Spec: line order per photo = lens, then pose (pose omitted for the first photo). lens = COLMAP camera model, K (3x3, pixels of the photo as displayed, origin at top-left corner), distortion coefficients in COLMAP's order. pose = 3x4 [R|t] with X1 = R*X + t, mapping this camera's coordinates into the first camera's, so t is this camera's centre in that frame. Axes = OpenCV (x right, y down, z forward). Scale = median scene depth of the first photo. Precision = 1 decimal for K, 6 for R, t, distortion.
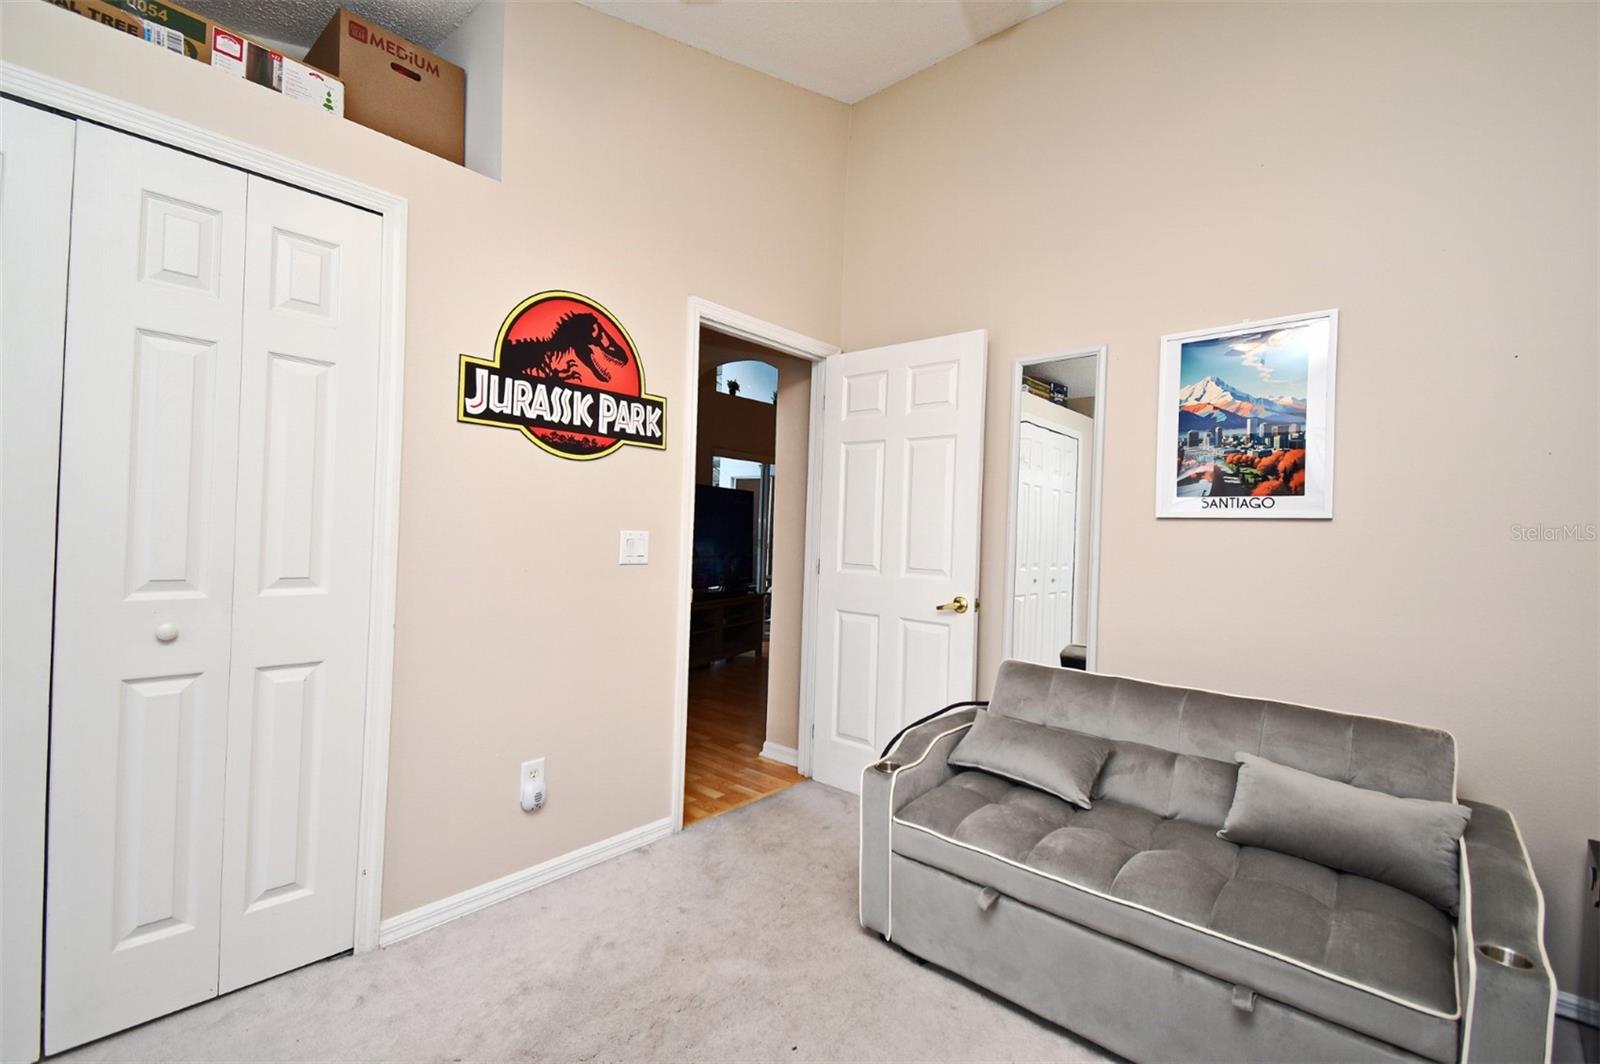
lens RADIAL K [[693.3, 0, 803.7], [0, 693.3, 527.0], [0, 0, 1]] dist [0.029069, -0.020712]
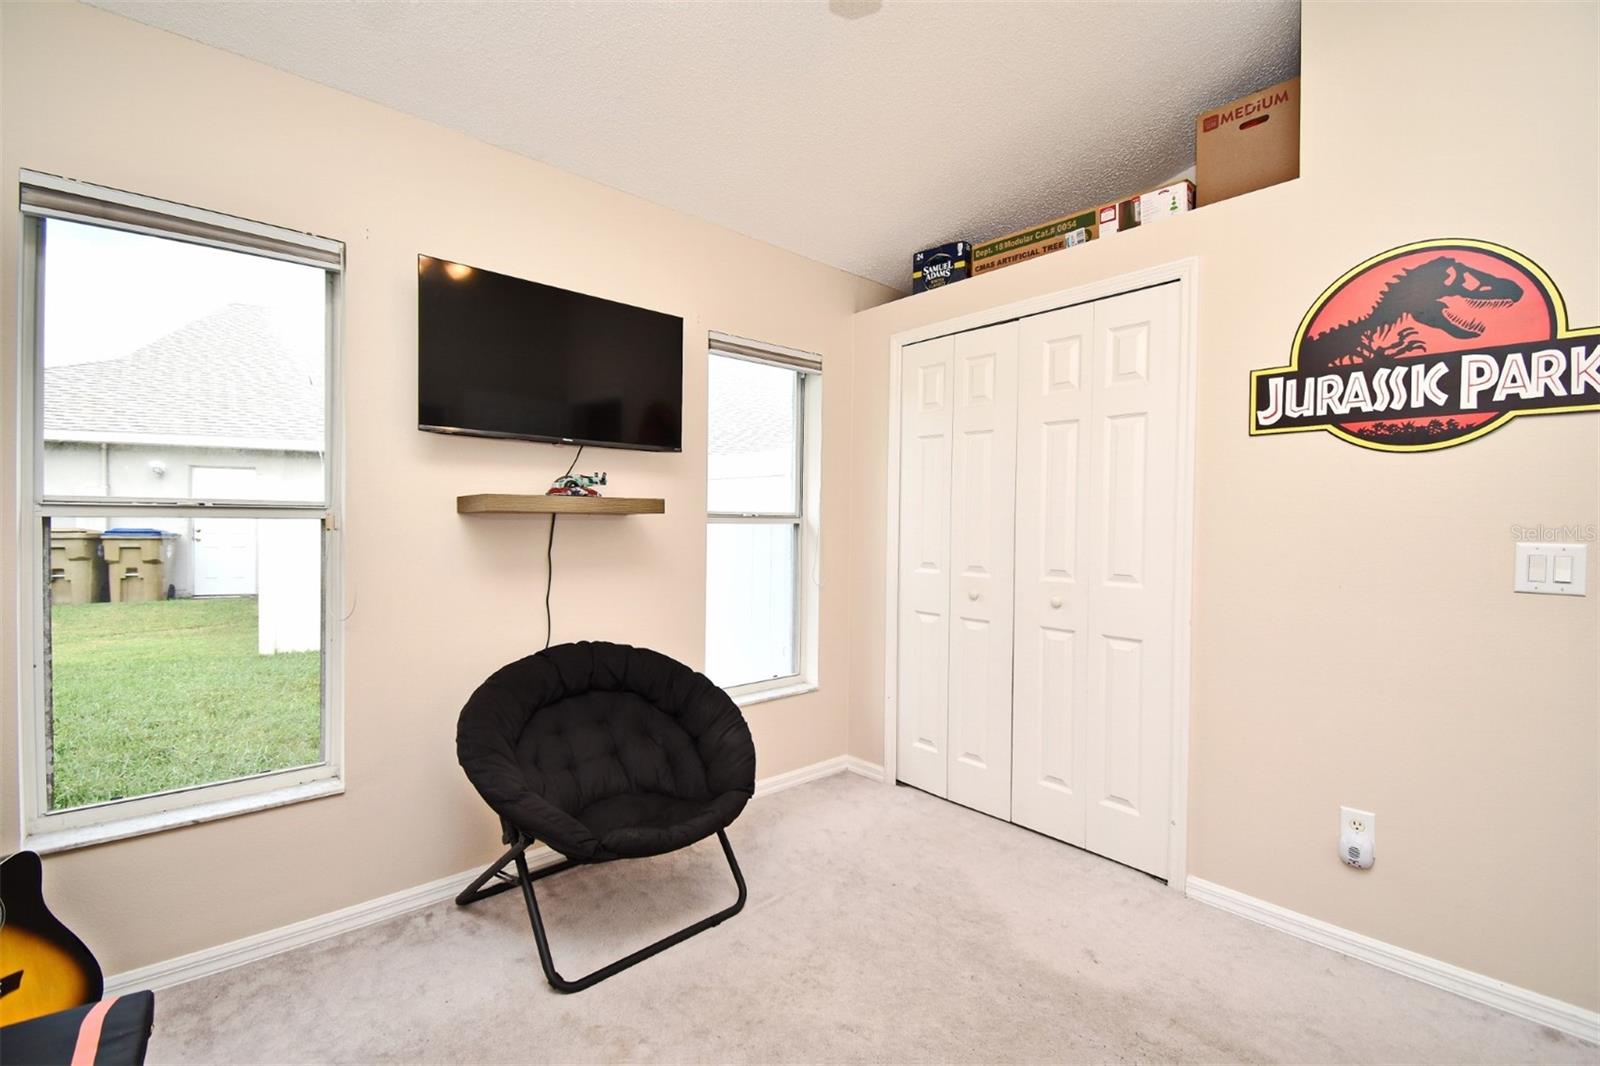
lens RADIAL K [[693.3, 0, 803.7], [0, 693.3, 528.0], [0, 0, 1]] dist [0.029069, -0.020712]
pose [[-0.124433, -0.029082, -0.991802, 0.554113], [-0.014696, 0.999515, -0.027465, 0.021959], [0.992119, 0.011158, -0.124800, 0.424077]]
